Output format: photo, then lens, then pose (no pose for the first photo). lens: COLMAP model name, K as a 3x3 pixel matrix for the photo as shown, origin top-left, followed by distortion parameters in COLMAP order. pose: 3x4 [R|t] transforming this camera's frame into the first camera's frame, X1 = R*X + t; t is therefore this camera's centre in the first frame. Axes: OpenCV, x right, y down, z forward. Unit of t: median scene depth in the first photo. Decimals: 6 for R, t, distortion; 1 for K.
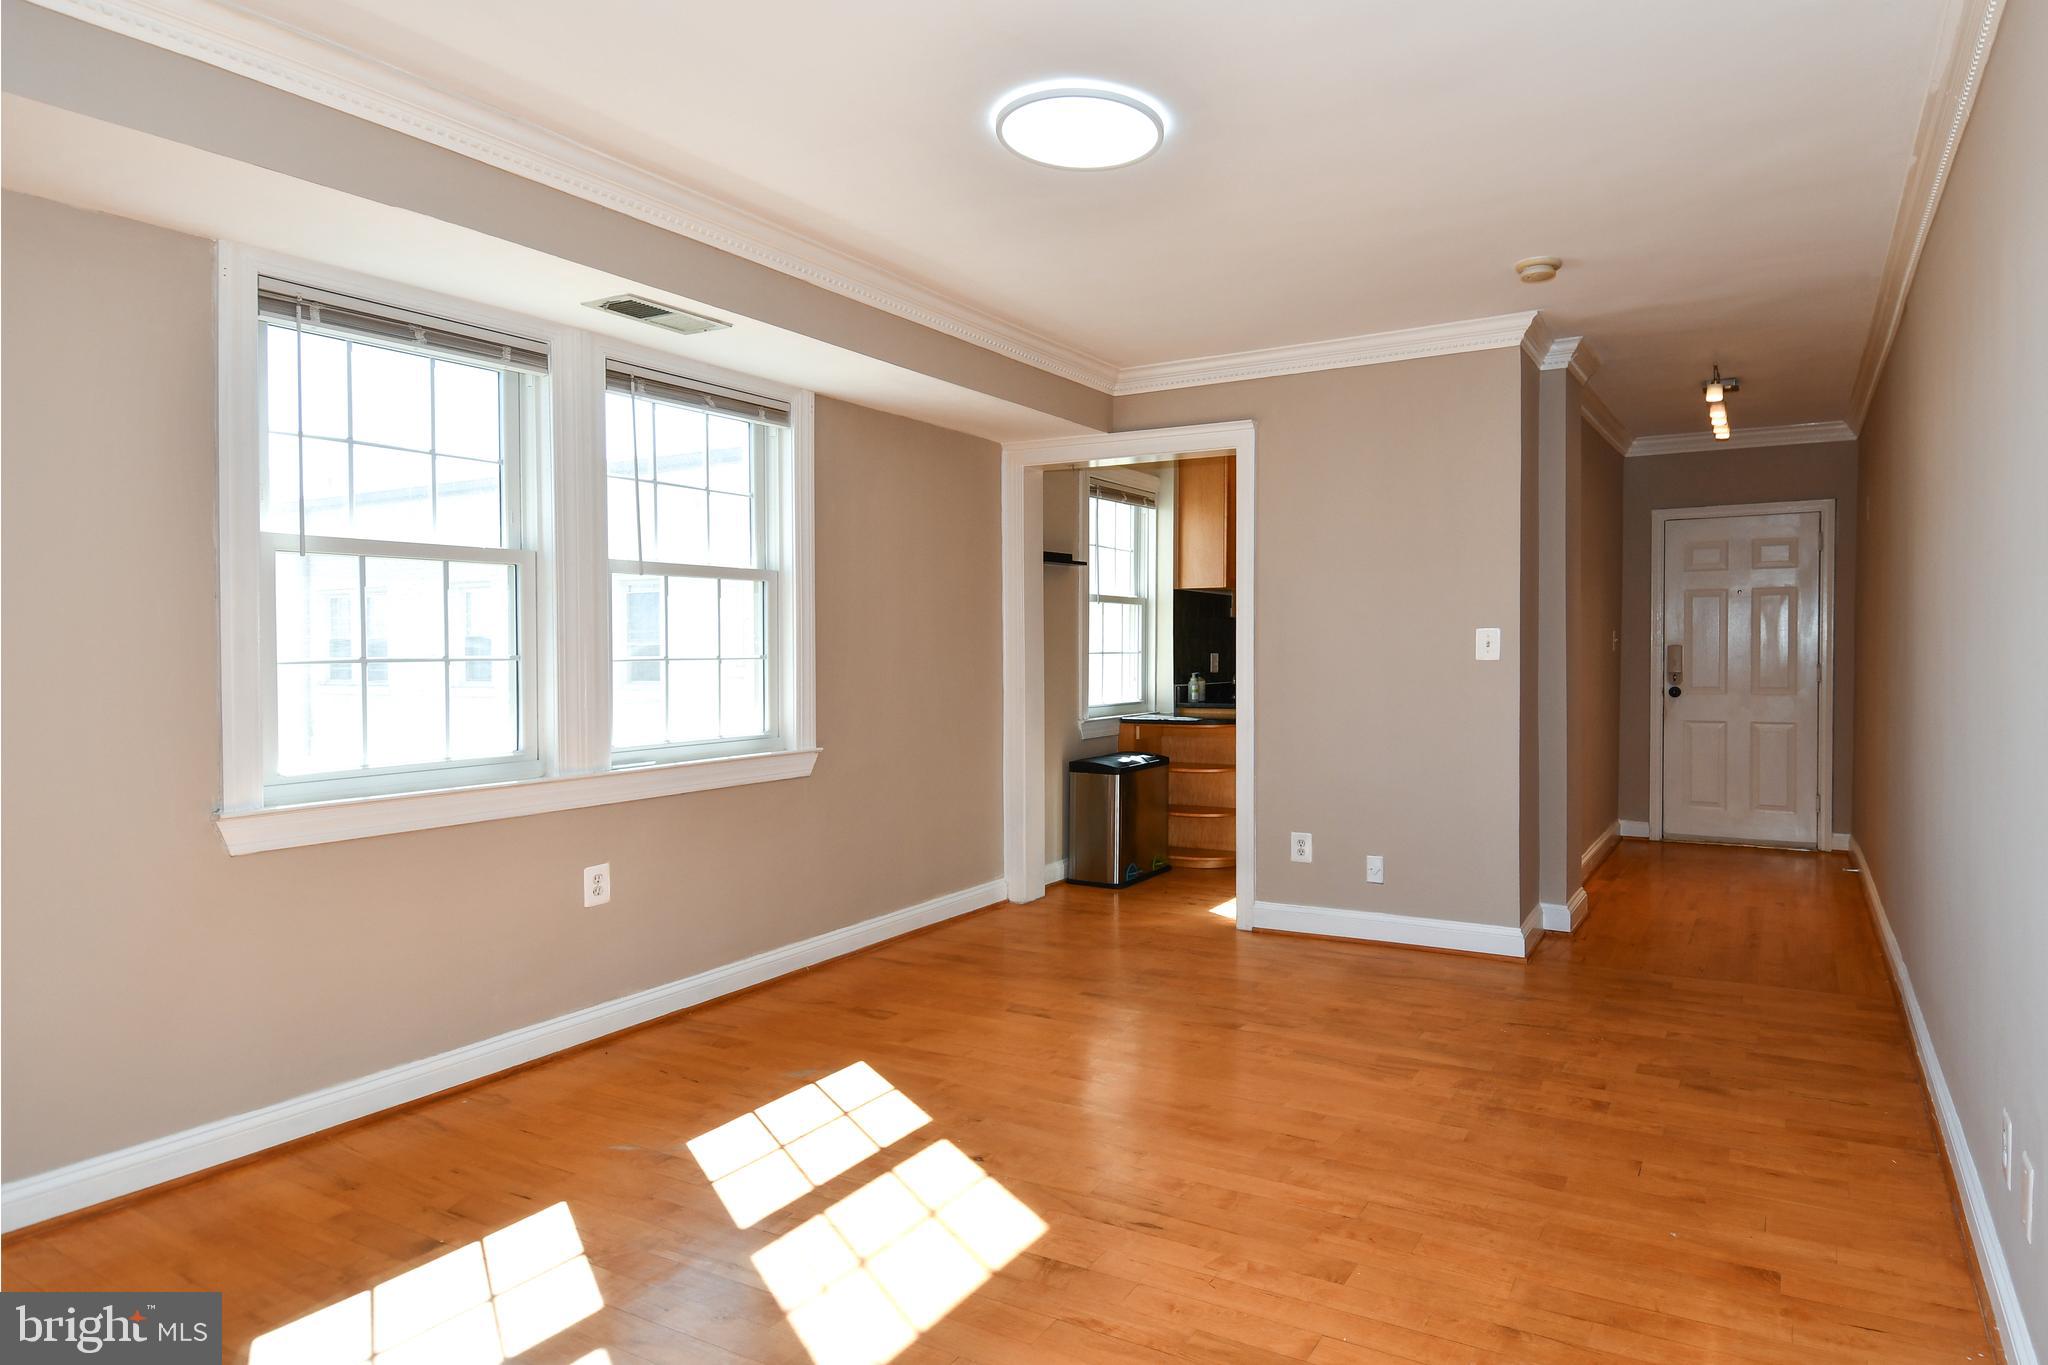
lens RADIAL K [[1152.0, 0, 1081.2], [0, 1152.0, 673.8], [0, 0, 1]] dist [0.035706, -0.041303]
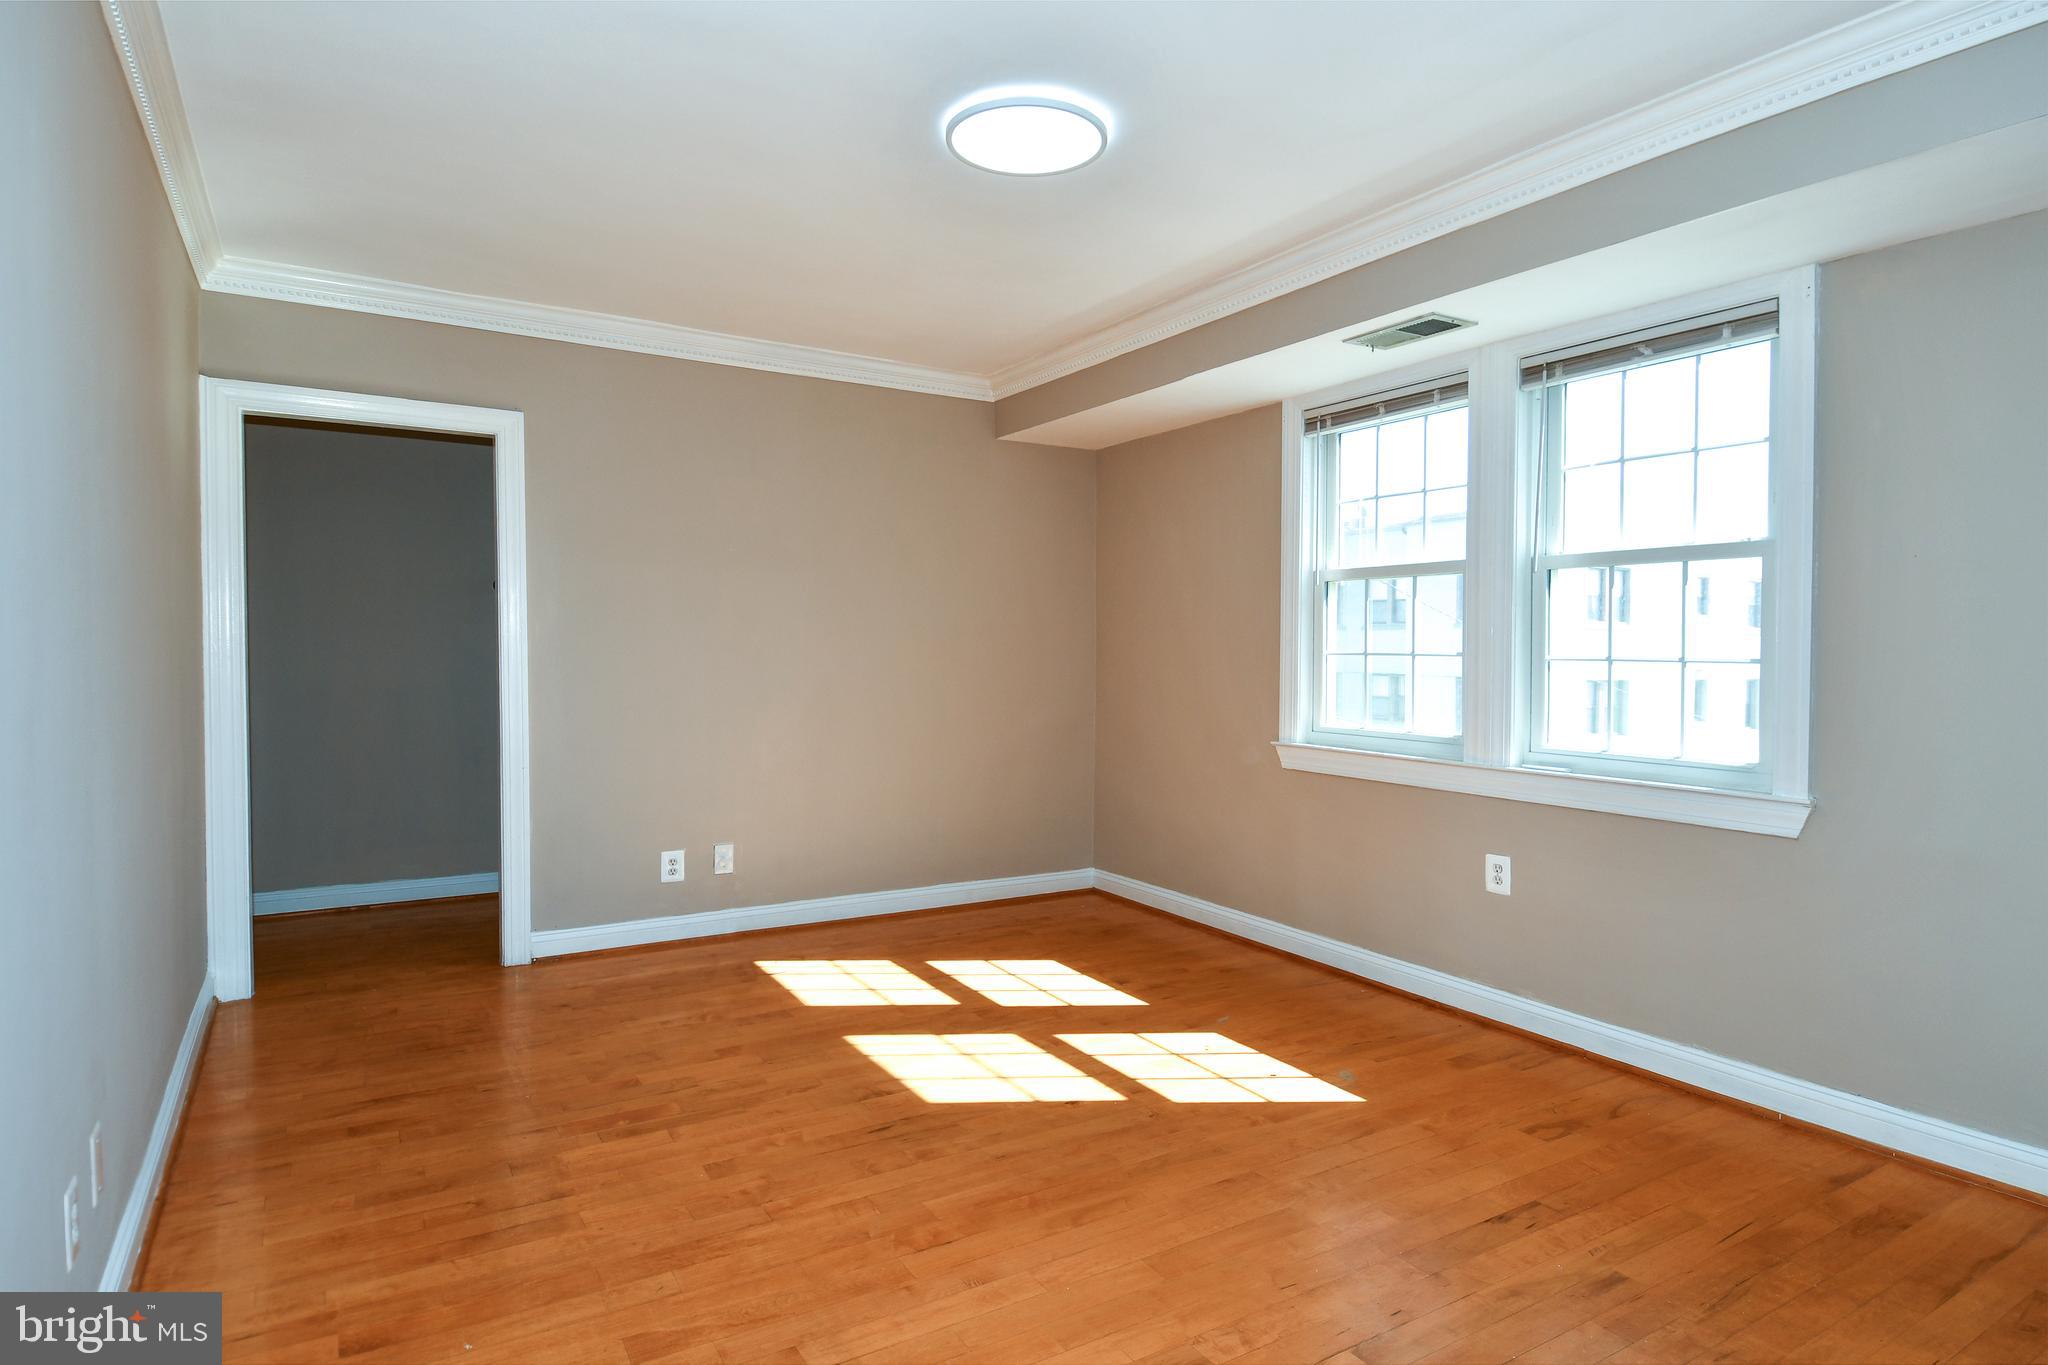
lens RADIAL K [[1152.0, 0, 1081.2], [0, 1152.0, 673.8], [0, 0, 1]] dist [0.035706, -0.041303]
pose [[-0.438919, 0.024498, -0.898193, 0.641410], [-0.027034, 0.998816, 0.040454, -0.027231], [0.898120, 0.042037, -0.437737, 1.059640]]
